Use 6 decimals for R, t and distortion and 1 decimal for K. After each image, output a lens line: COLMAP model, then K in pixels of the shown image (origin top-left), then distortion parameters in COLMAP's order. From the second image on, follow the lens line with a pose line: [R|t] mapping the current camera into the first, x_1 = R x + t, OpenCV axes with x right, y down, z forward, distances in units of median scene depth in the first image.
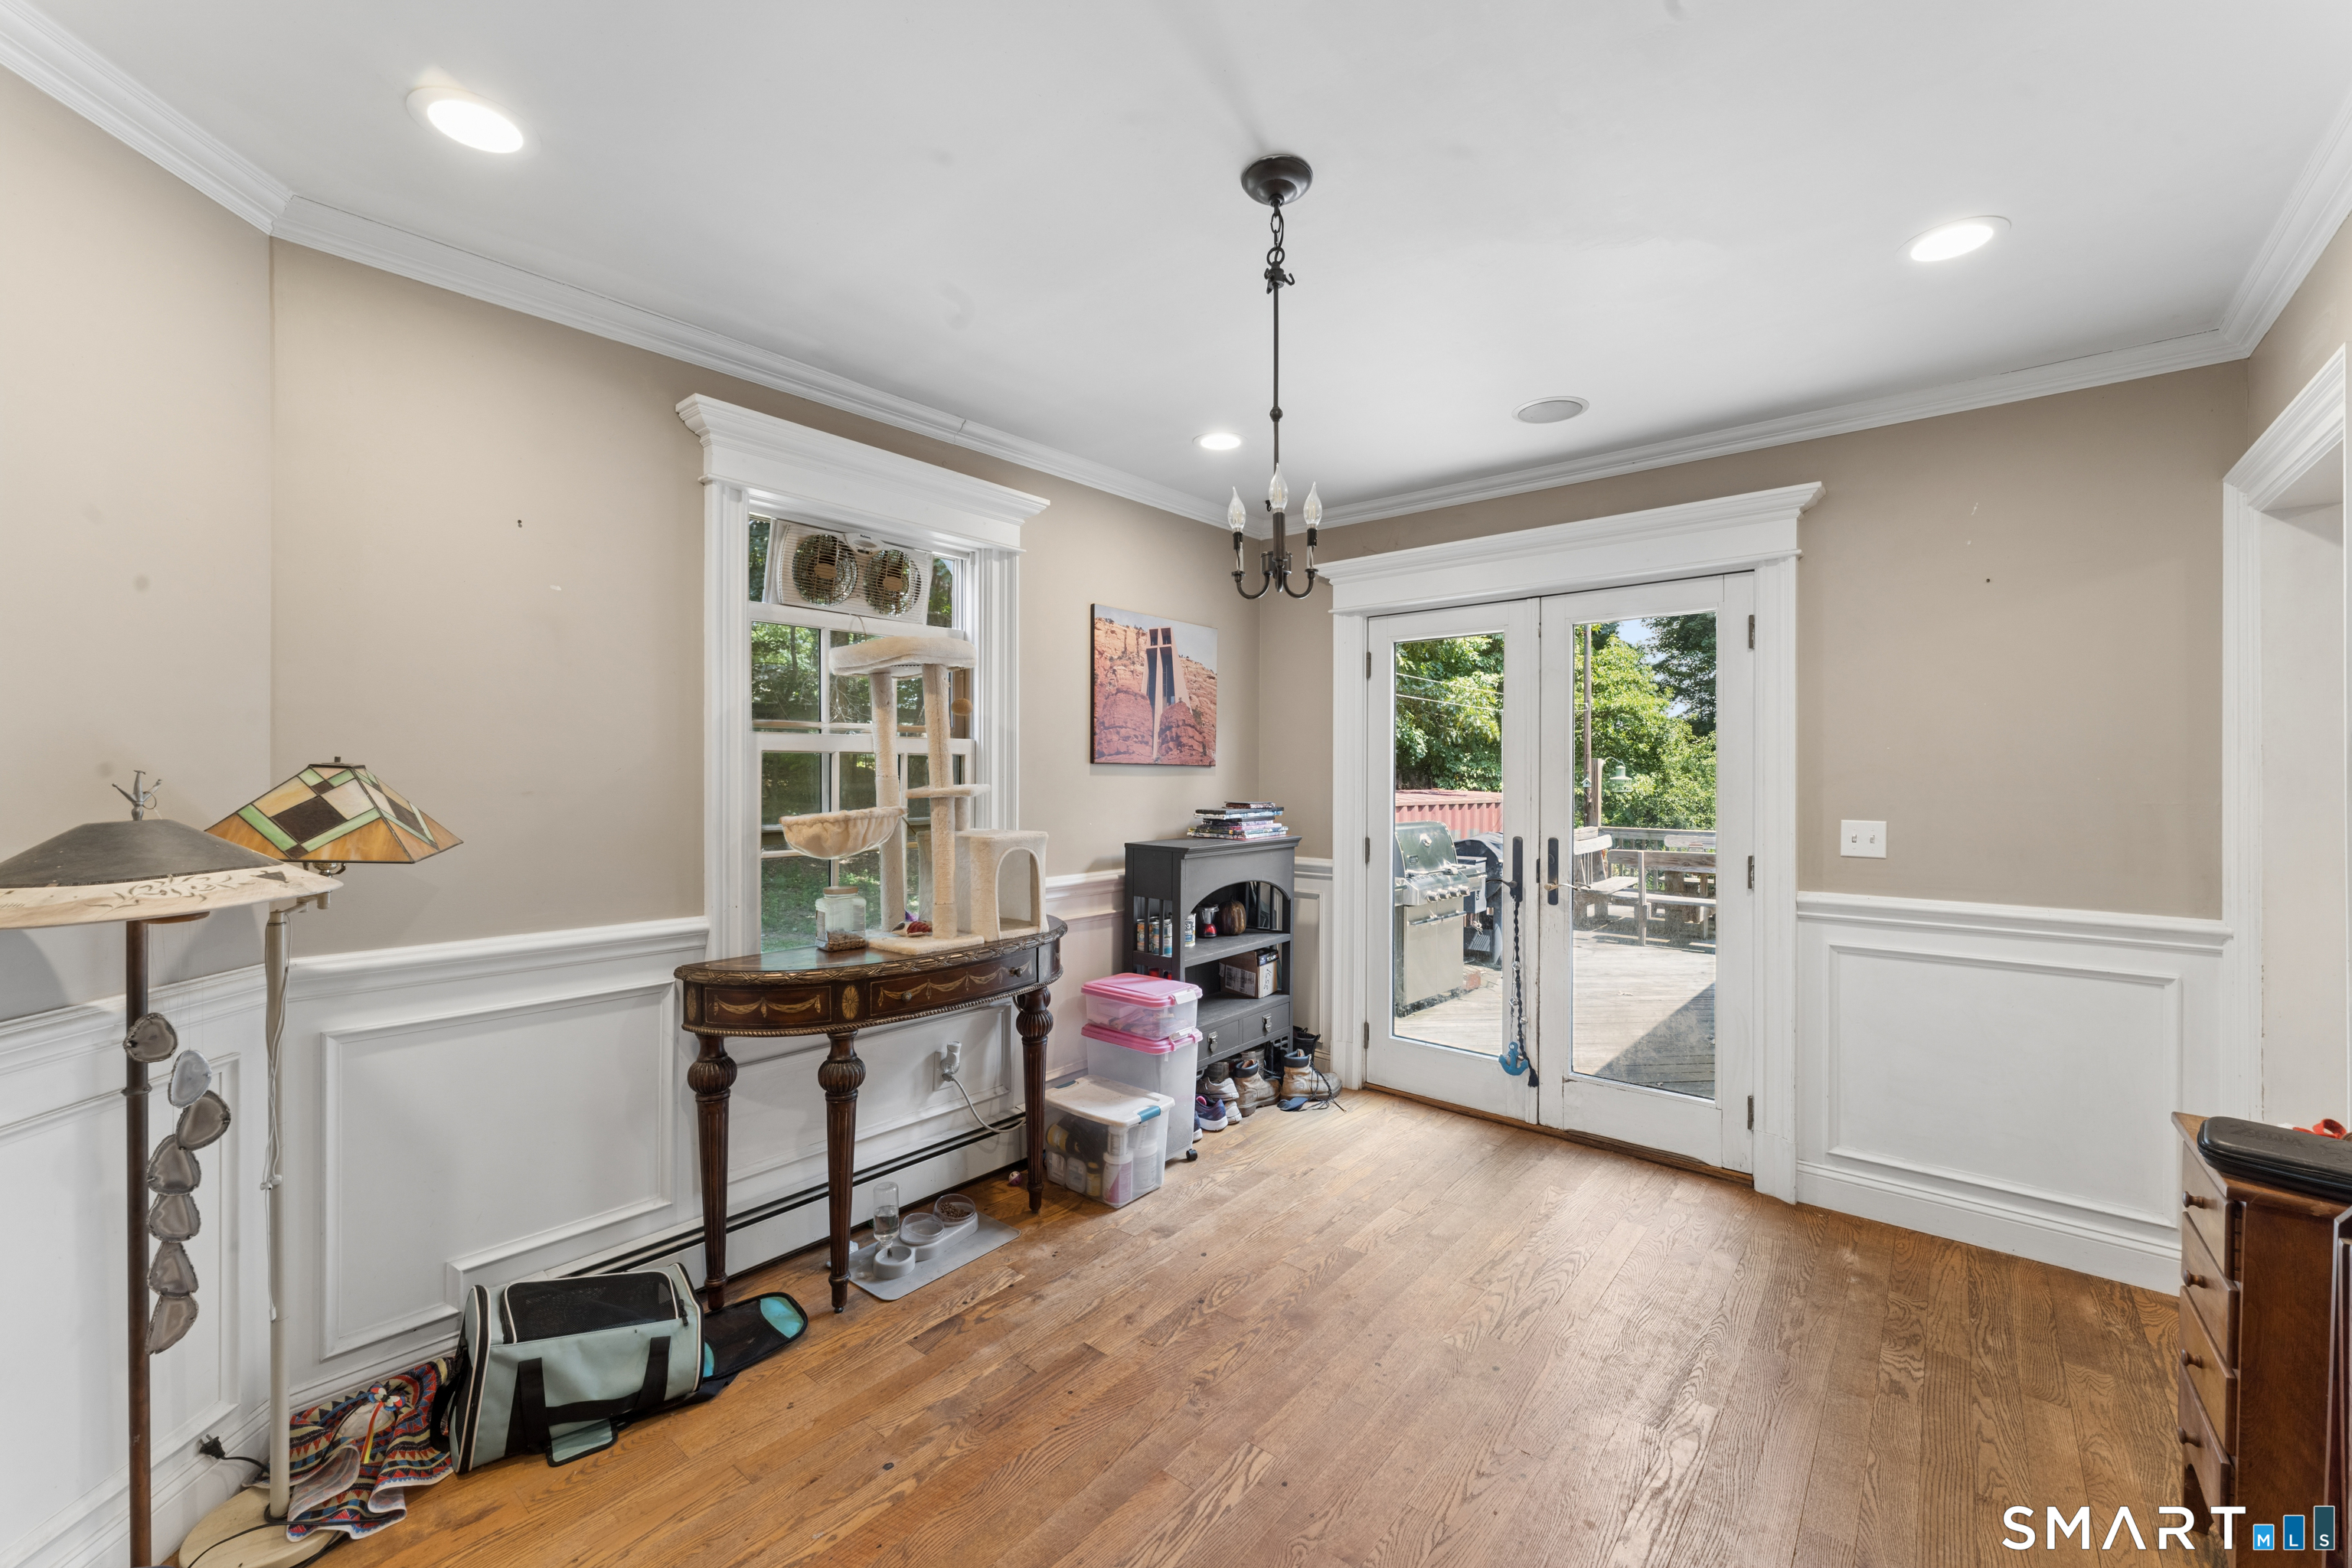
lens RADIAL K [[953.2, 0, 1176.0], [0, 953.2, 784.0], [0, 0, 1]] dist [0.000102, -0.000003]
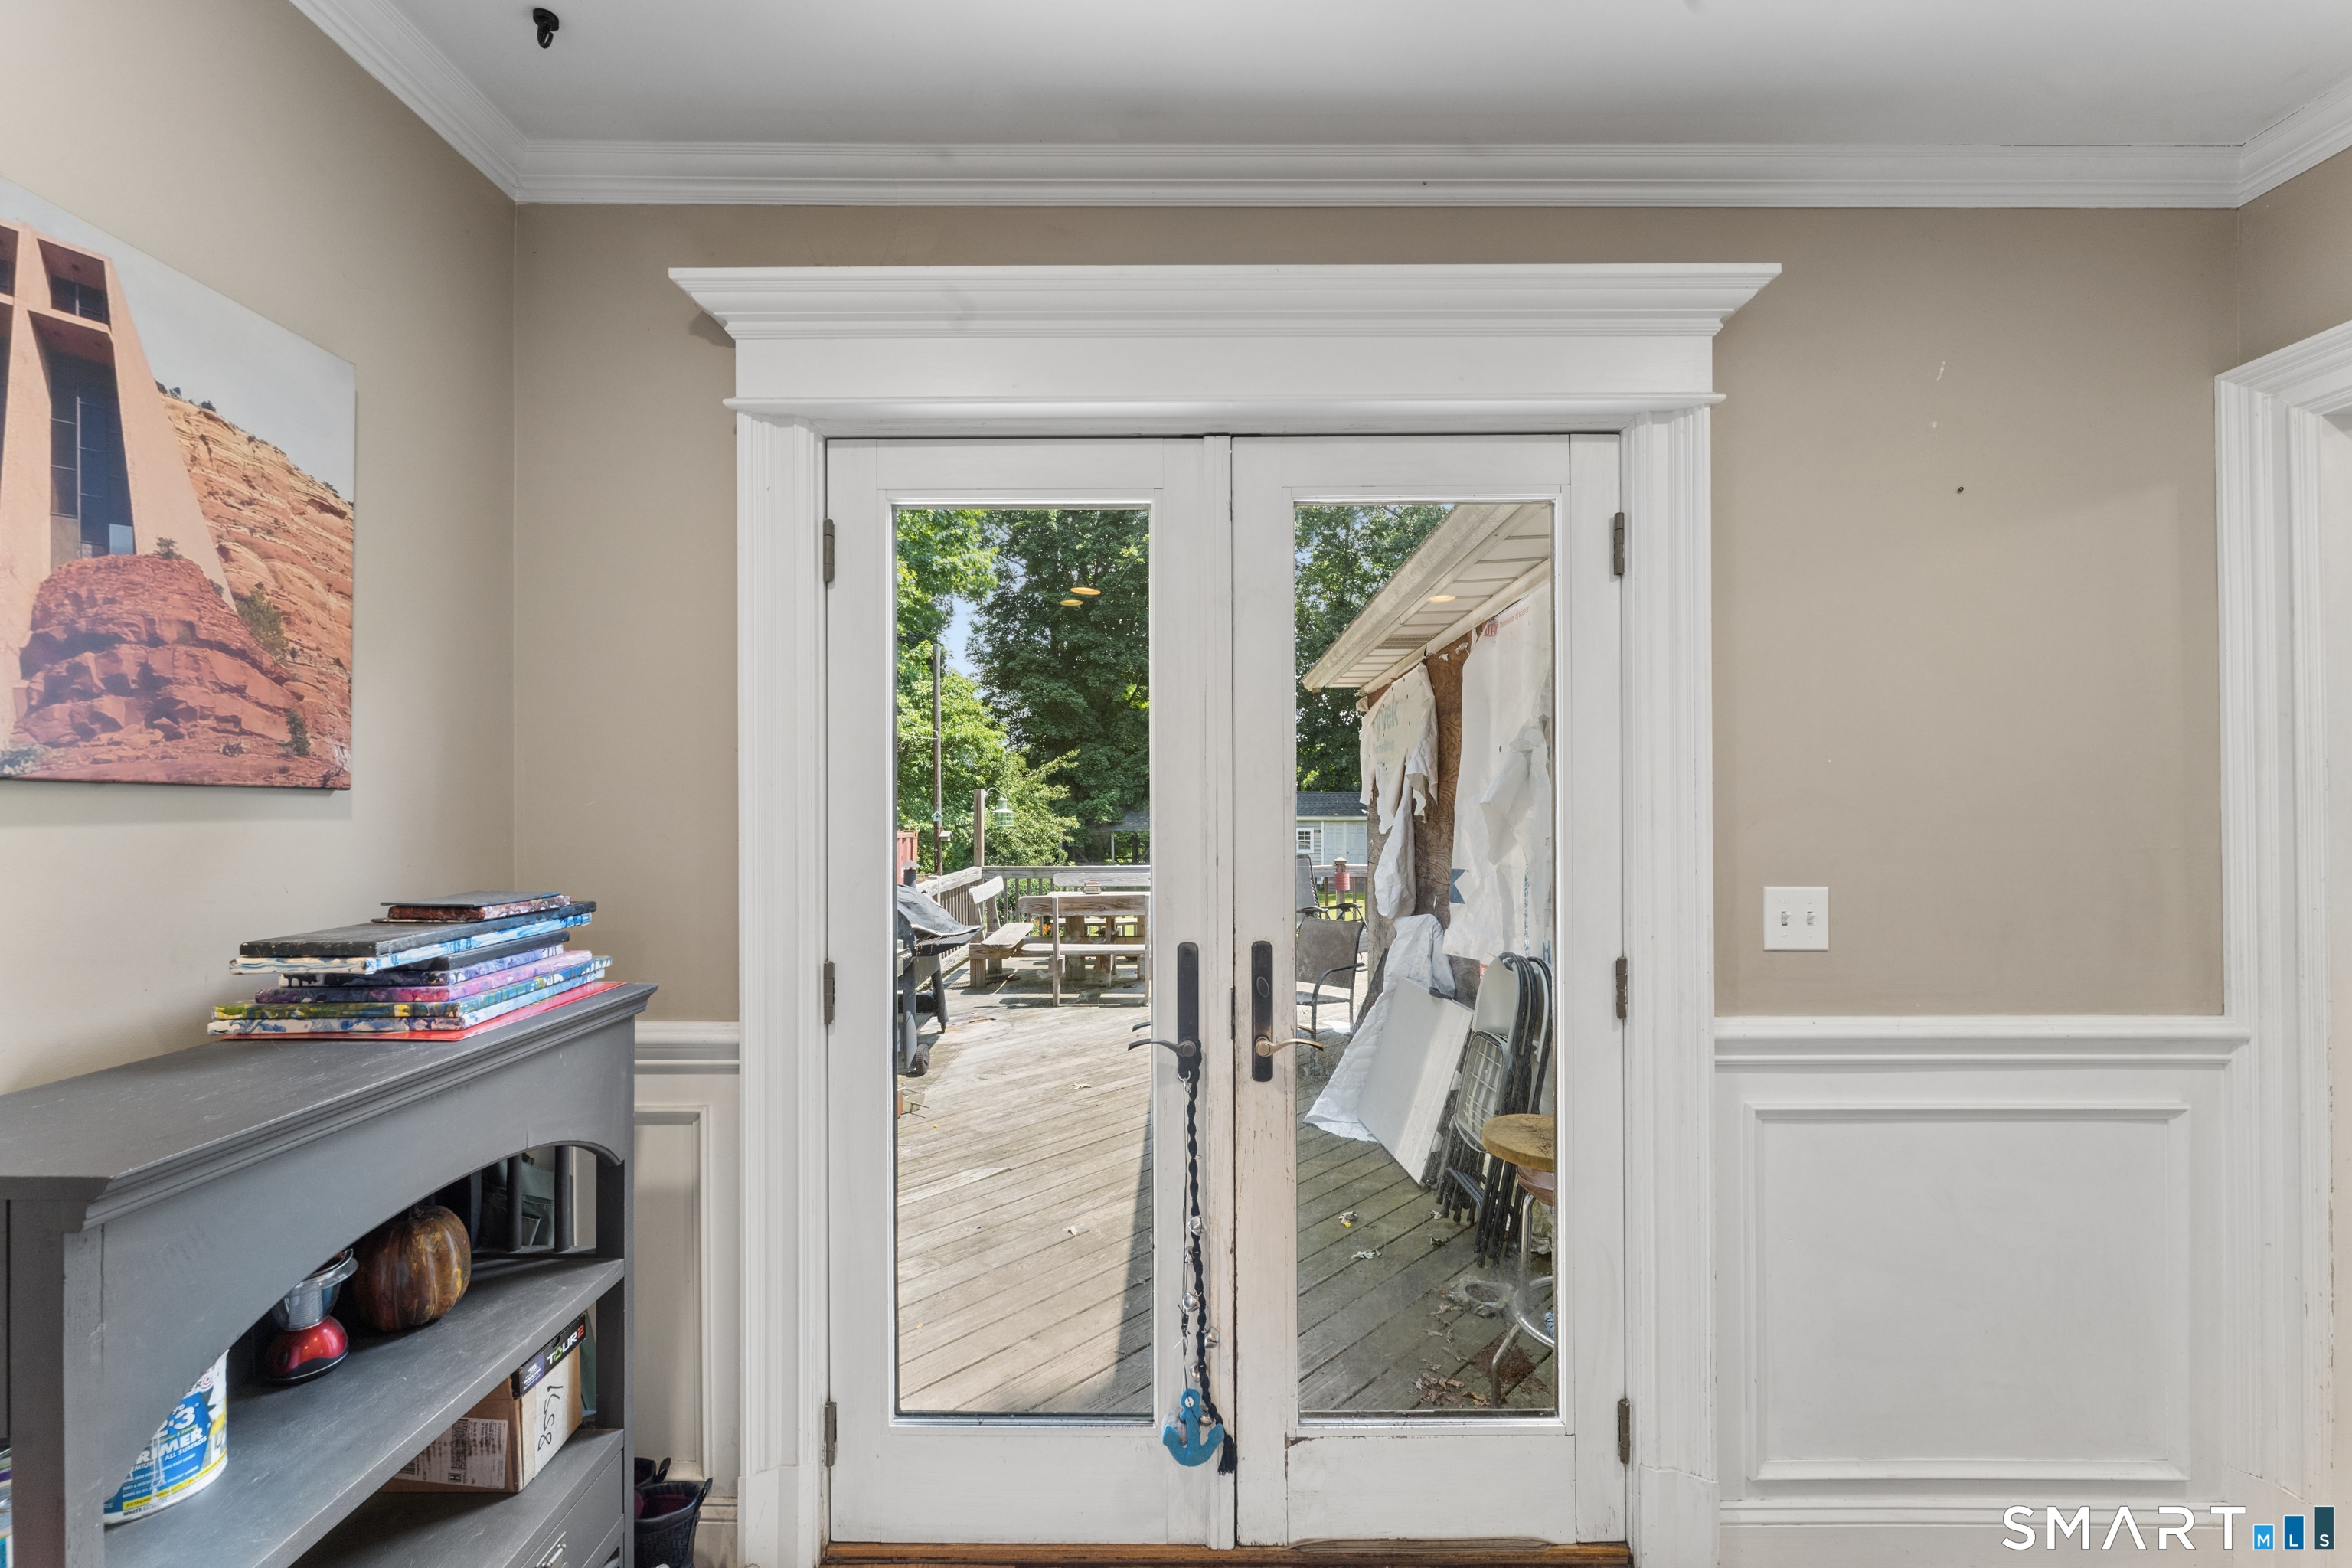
lens RADIAL K [[952.0, 0, 1181.3], [0, 952.0, 806.1], [0, 0, 1]] dist [-0.003806, -0.000357]
pose [[0.764782, -0.005157, 0.644268, 0.052978], [0.012277, 0.999903, -0.006570, -0.008362], [-0.644172, 0.012934, 0.764771, 0.613039]]
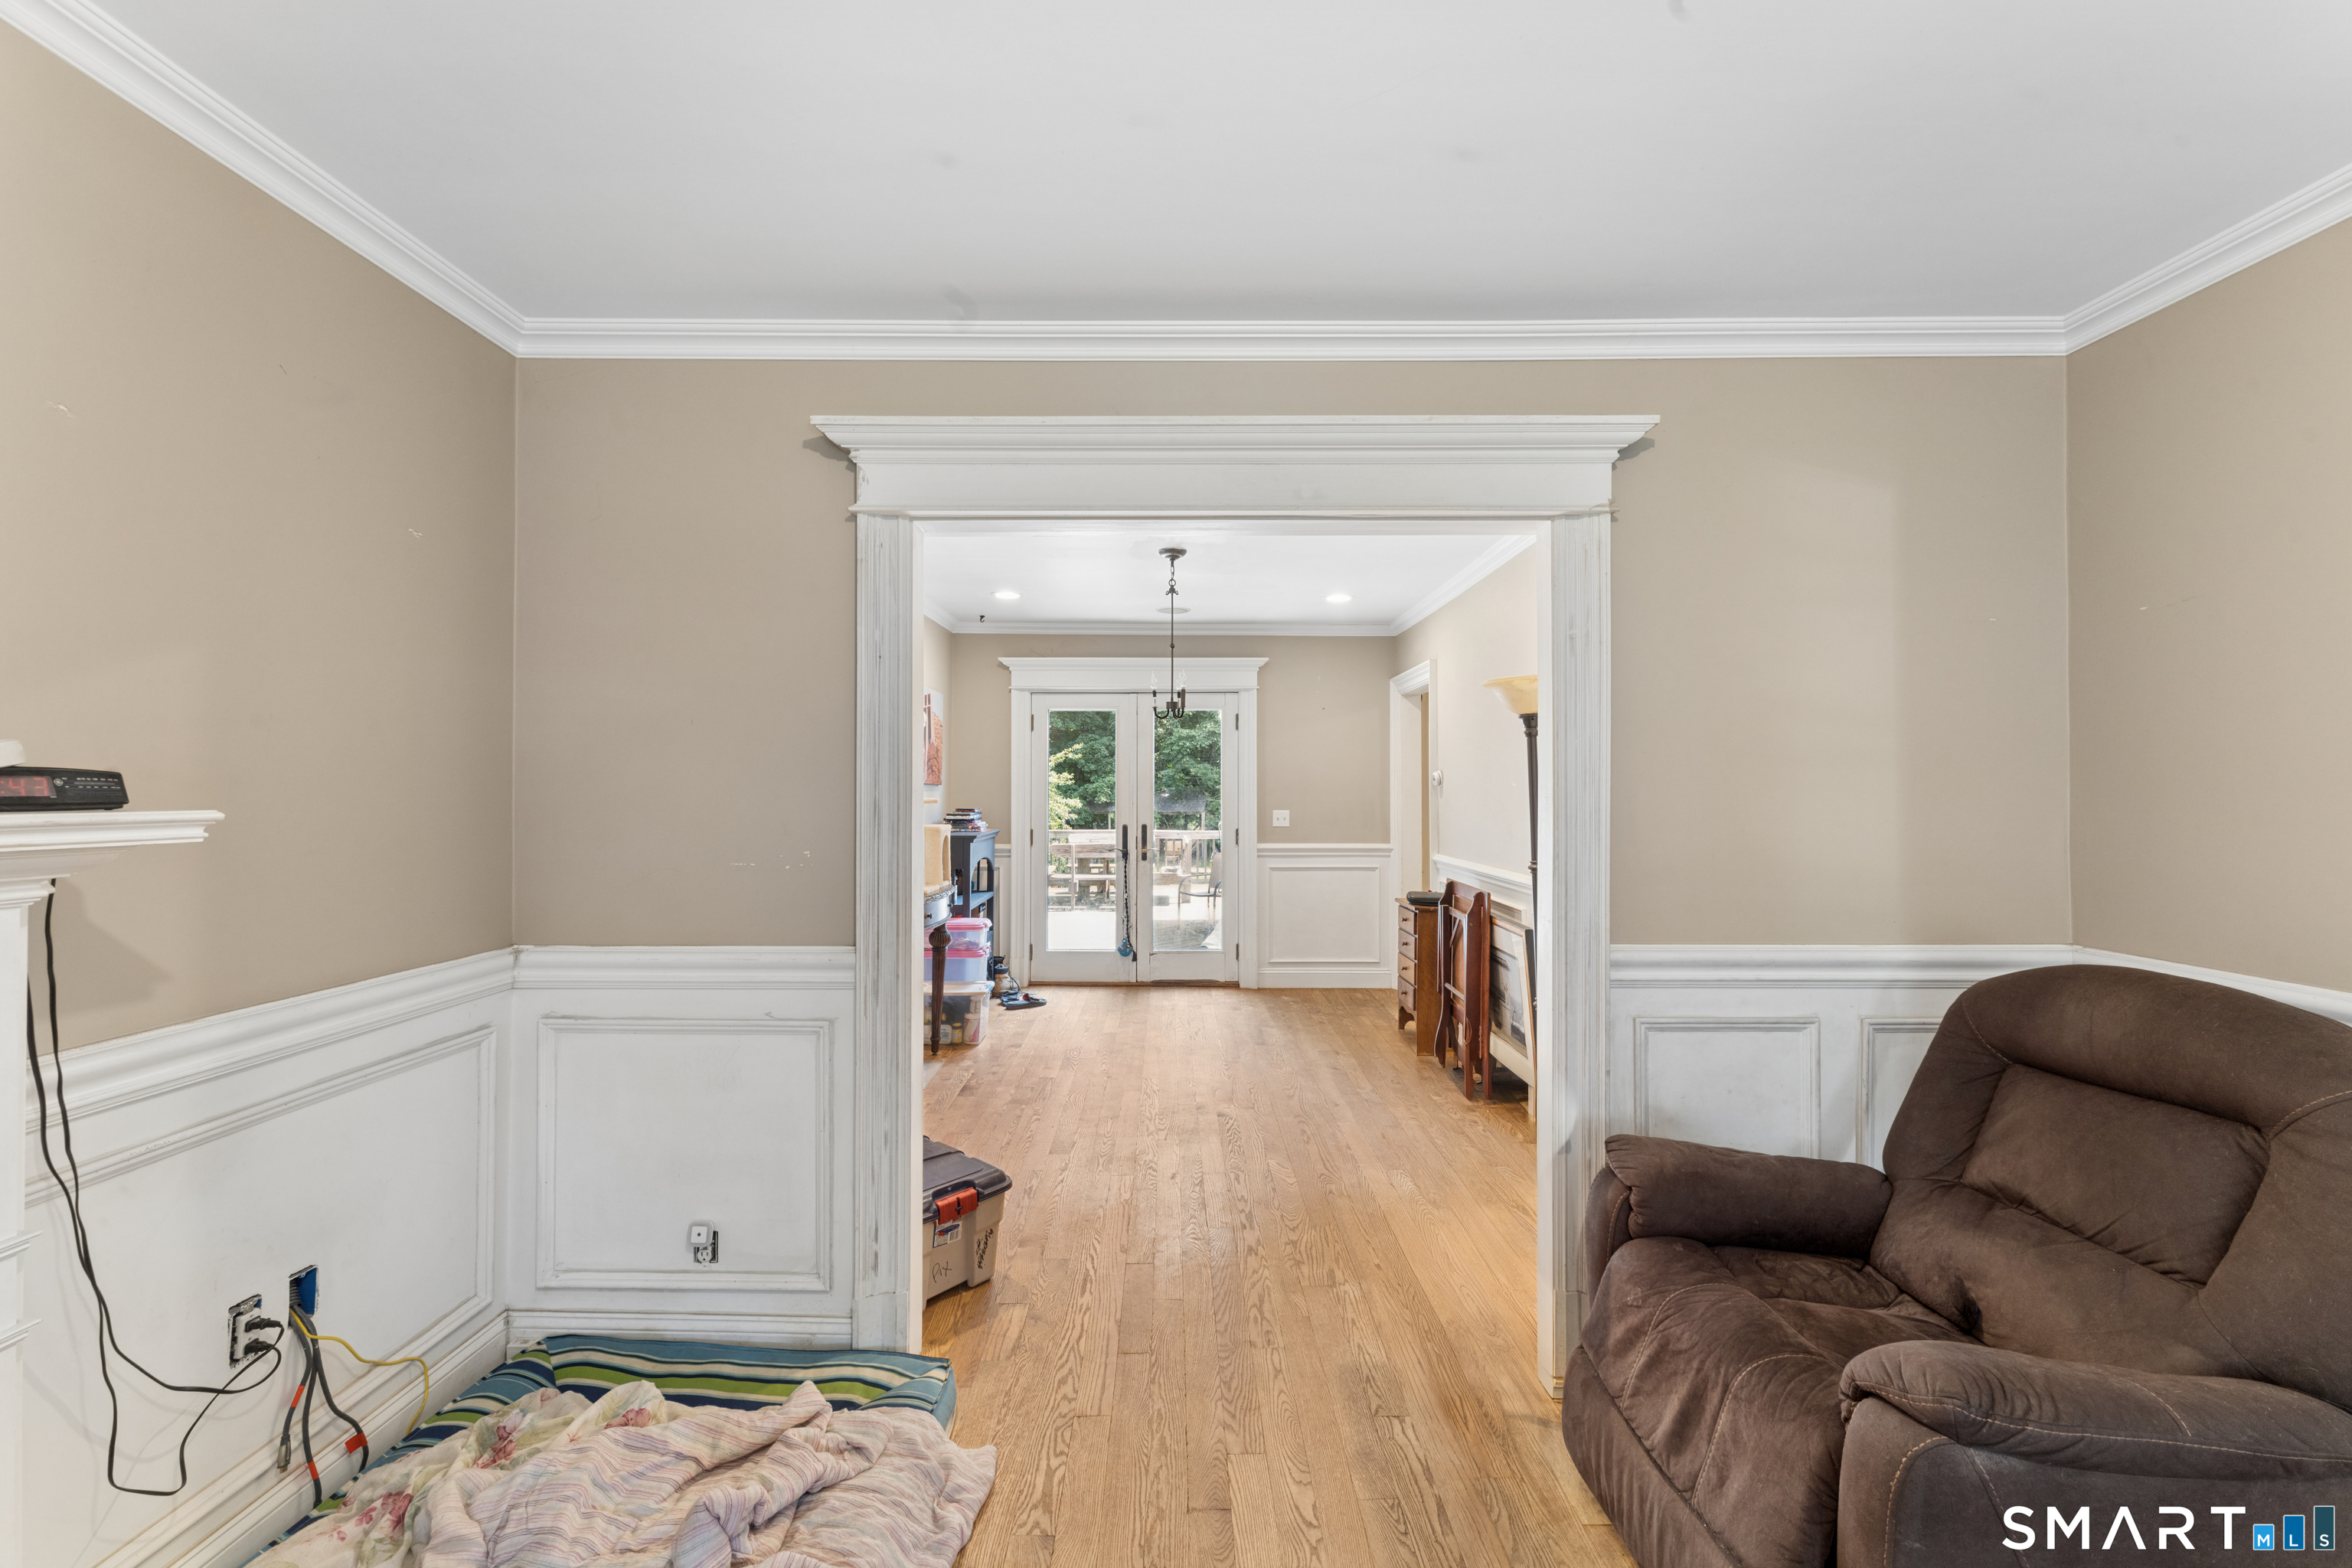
lens RADIAL K [[953.2, 0, 1176.0], [0, 953.2, 784.0], [0, 0, 1]] dist [0.000102, -0.000003]
pose [[0.766767, 0.002533, 0.641921, -0.690475], [0.007668, 0.999885, -0.013104, 0.003221], [-0.641880, 0.014970, 0.766659, -0.424328]]
